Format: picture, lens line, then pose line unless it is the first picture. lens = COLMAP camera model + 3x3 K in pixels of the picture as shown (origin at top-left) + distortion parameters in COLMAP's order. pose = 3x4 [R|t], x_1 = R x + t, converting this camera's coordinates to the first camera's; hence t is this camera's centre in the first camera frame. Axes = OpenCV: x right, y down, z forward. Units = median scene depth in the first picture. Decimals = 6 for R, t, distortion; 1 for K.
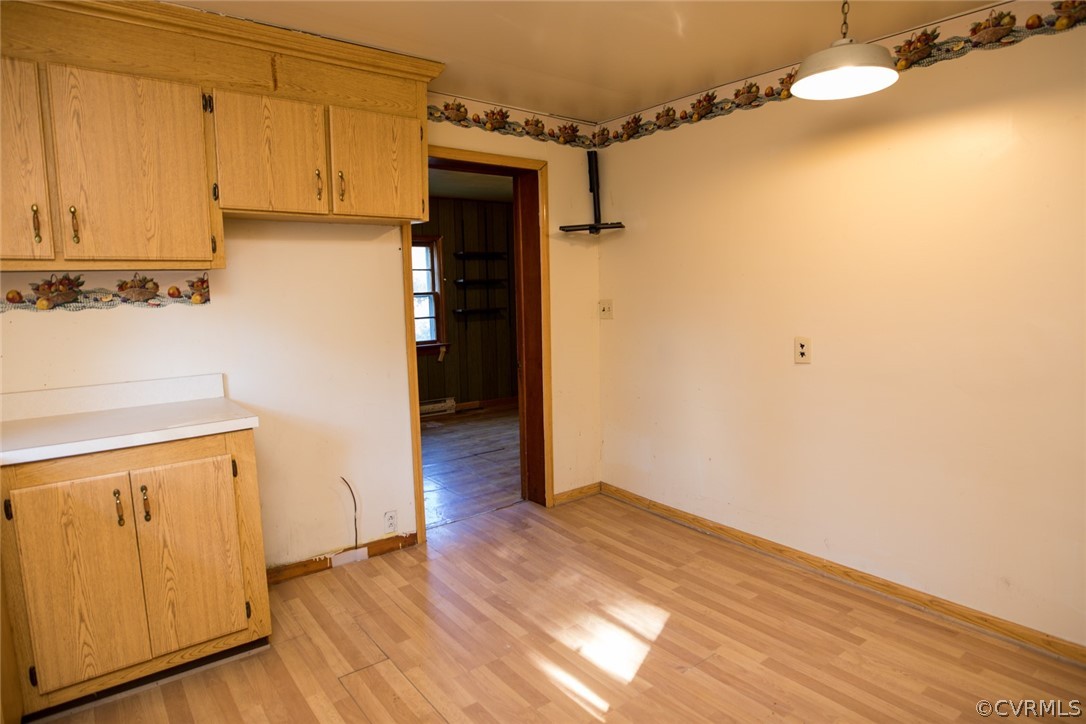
lens RADIAL K [[625.5, 0, 546.2], [0, 625.5, 358.2], [0, 0, 1]] dist [-0.022605, 0.000084]
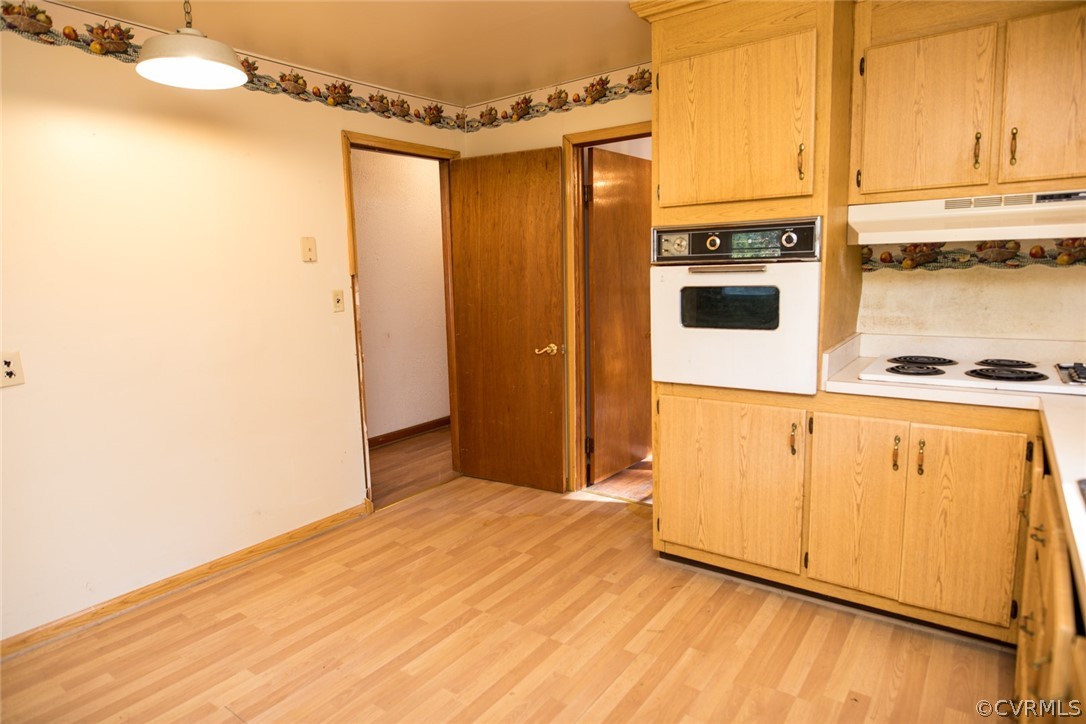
lens RADIAL K [[625.5, 0, 546.2], [0, 625.5, 358.2], [0, 0, 1]] dist [-0.022605, 0.000084]
pose [[-0.272113, -0.114650, 0.955411, -0.582584], [0.134017, 0.978685, 0.155613, -0.066003], [-0.952887, 0.170386, -0.250947, 0.681476]]
